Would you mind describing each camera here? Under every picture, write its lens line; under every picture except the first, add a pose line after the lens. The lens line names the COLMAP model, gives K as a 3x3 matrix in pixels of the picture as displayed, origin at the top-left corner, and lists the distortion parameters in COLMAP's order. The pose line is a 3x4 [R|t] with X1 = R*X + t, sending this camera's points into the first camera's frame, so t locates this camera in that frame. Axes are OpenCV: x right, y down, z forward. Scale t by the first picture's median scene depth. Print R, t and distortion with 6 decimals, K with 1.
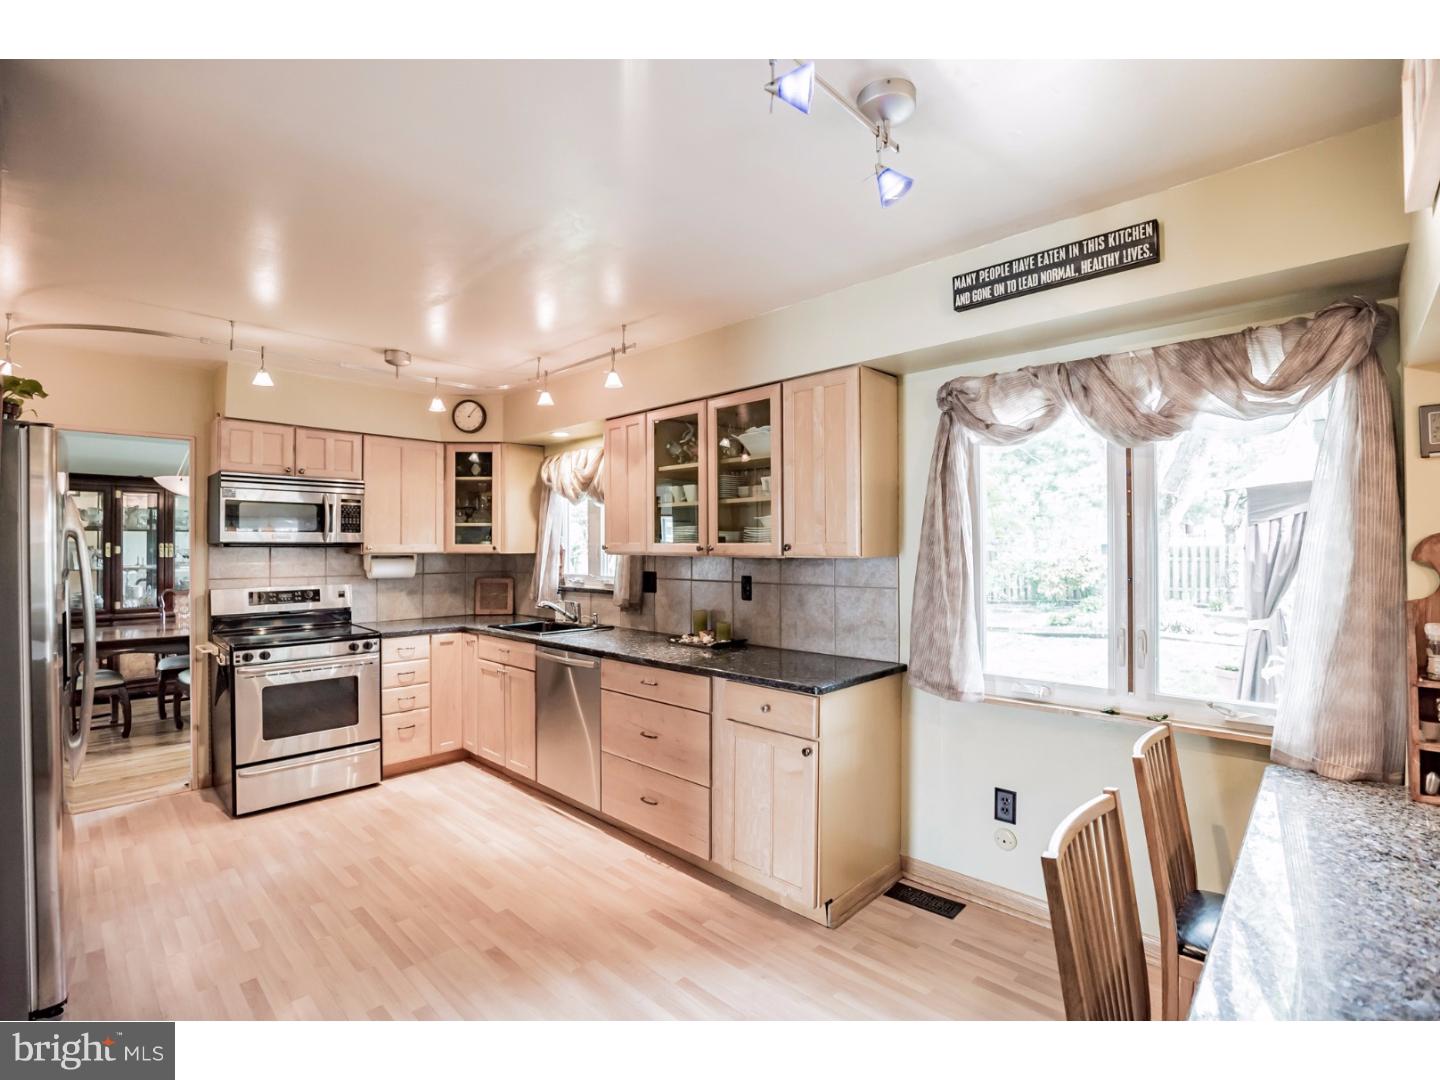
lens RADIAL K [[669.0, 0, 718.6], [0, 669.0, 541.3], [0, 0, 1]] dist [-0.031404, 0.000407]
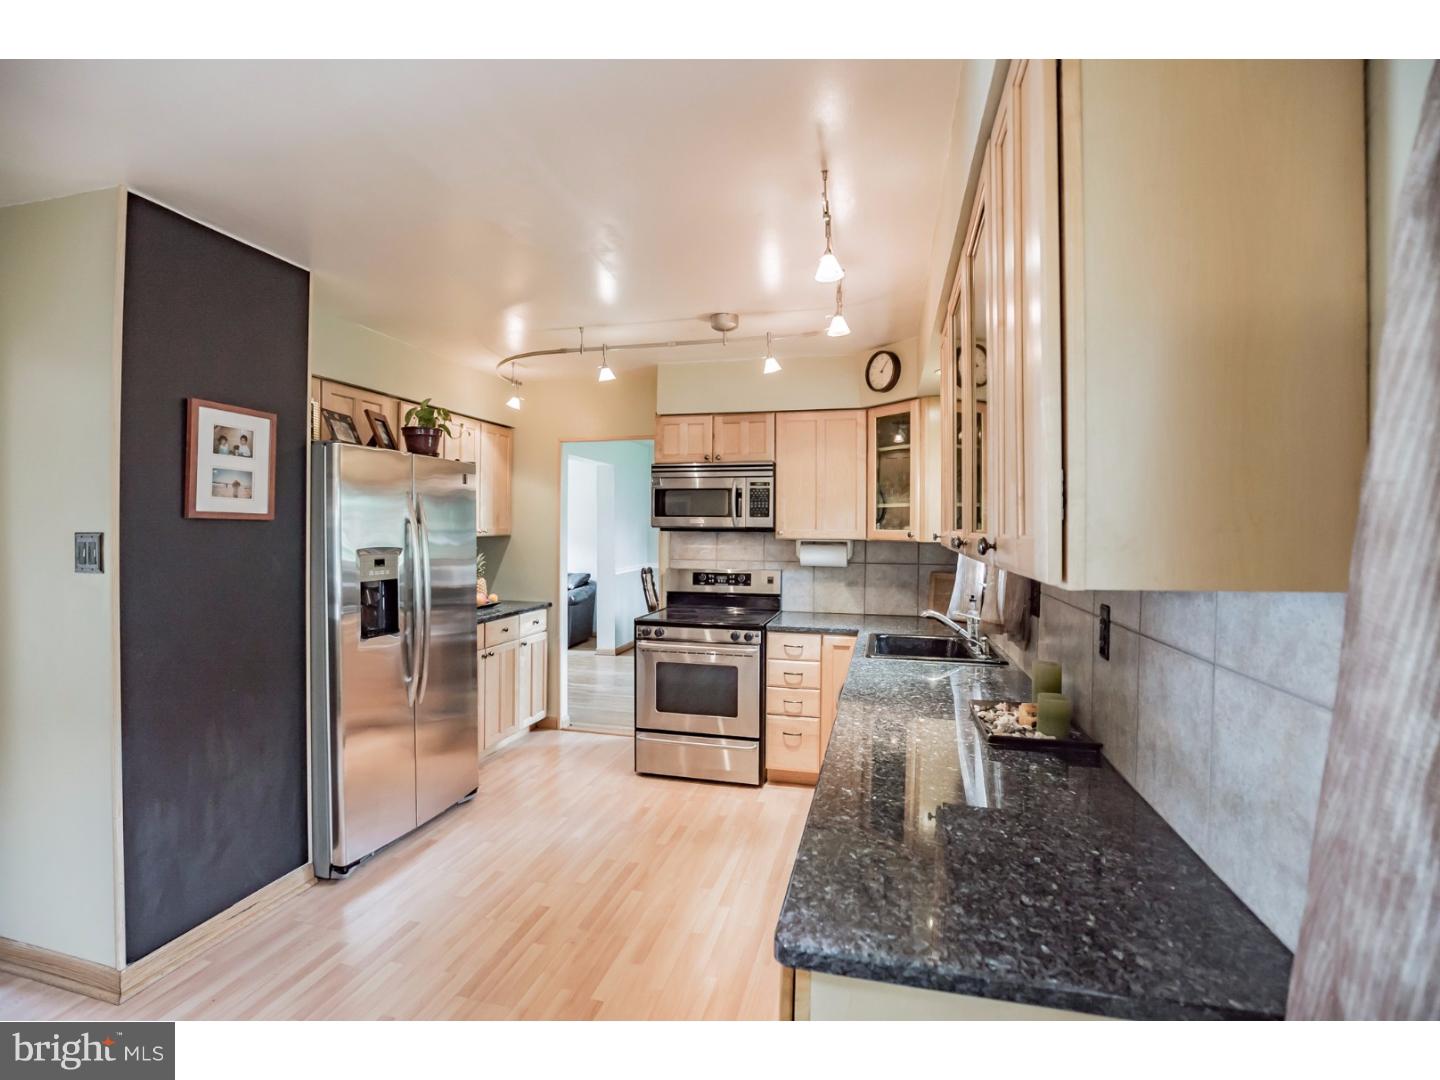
lens RADIAL K [[669.0, 0, 711.2], [0, 669.0, 537.5], [0, 0, 1]] dist [-0.031404, 0.000407]
pose [[0.490487, 0.017839, -0.871266, 0.271886], [-0.000107, 0.999792, 0.020410, -0.003455], [0.871449, -0.009917, 0.490387, 0.493158]]
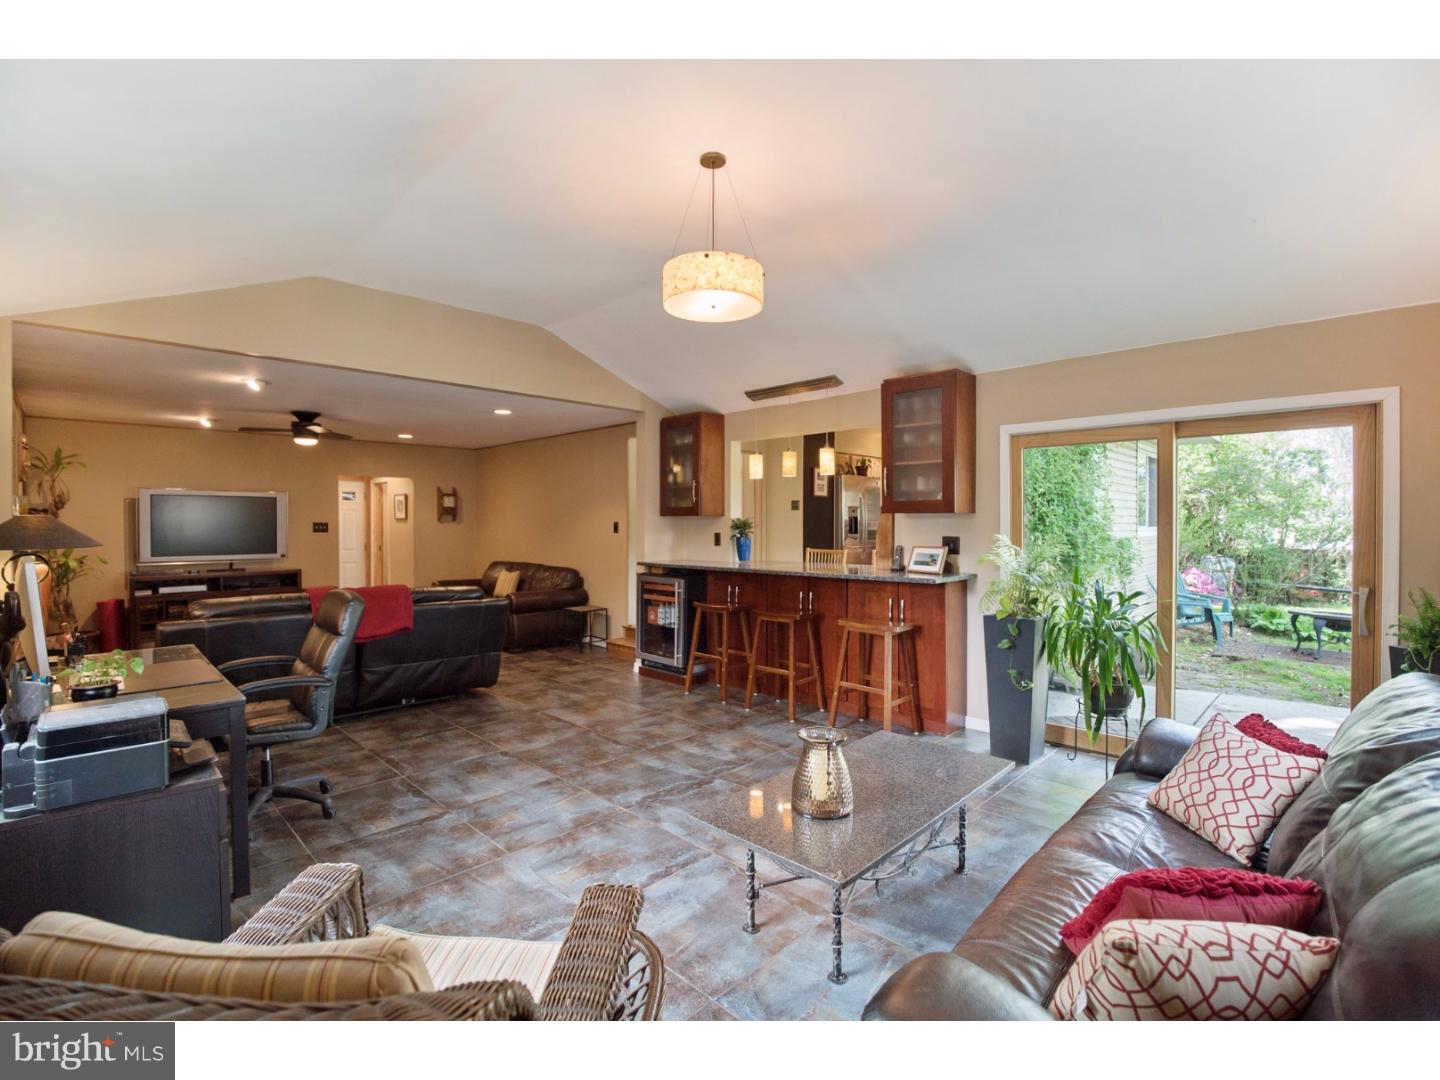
lens RADIAL K [[669.0, 0, 722.3], [0, 669.0, 535.2], [0, 0, 1]] dist [-0.031404, 0.000407]
pose [[-0.006678, 0.020598, -0.999766, 1.813679], [0.006739, 0.999766, 0.020553, 0.072139], [0.999955, -0.006600, -0.006815, 0.087732]]
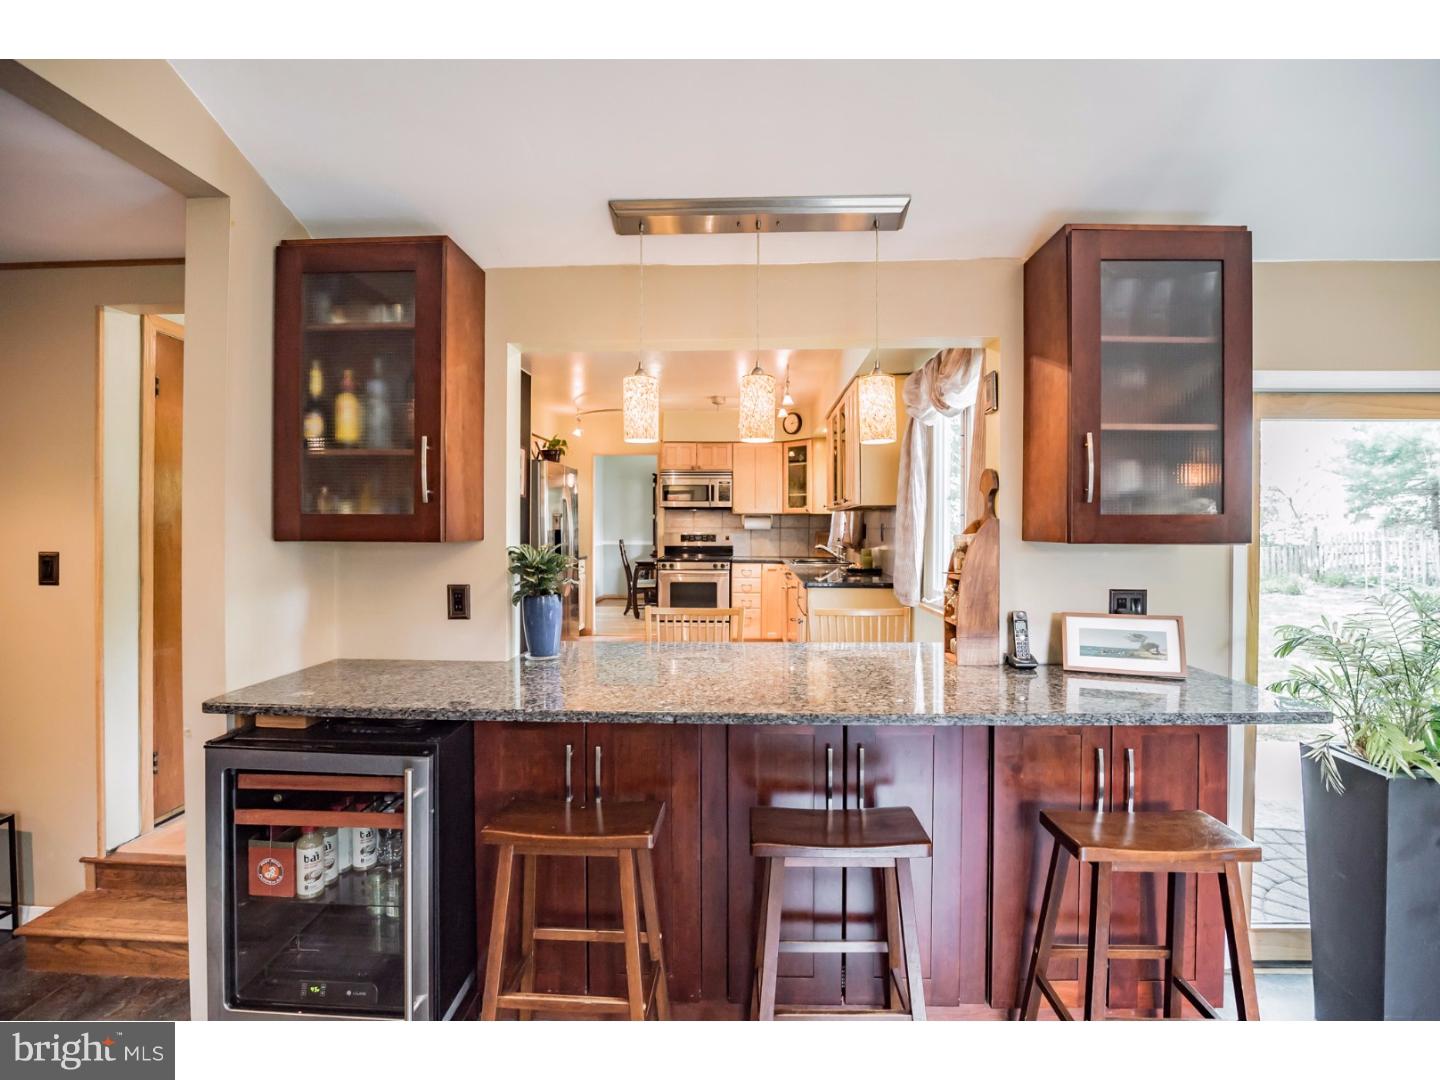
lens RADIAL K [[669.0, 0, 719.9], [0, 669.0, 532.2], [0, 0, 1]] dist [-0.031404, 0.000407]
pose [[0.661650, 0.011292, -0.749728, 0.778939], [0.001150, 0.999870, 0.016075, 0.041851], [0.749812, -0.011498, 0.661551, -0.160549]]
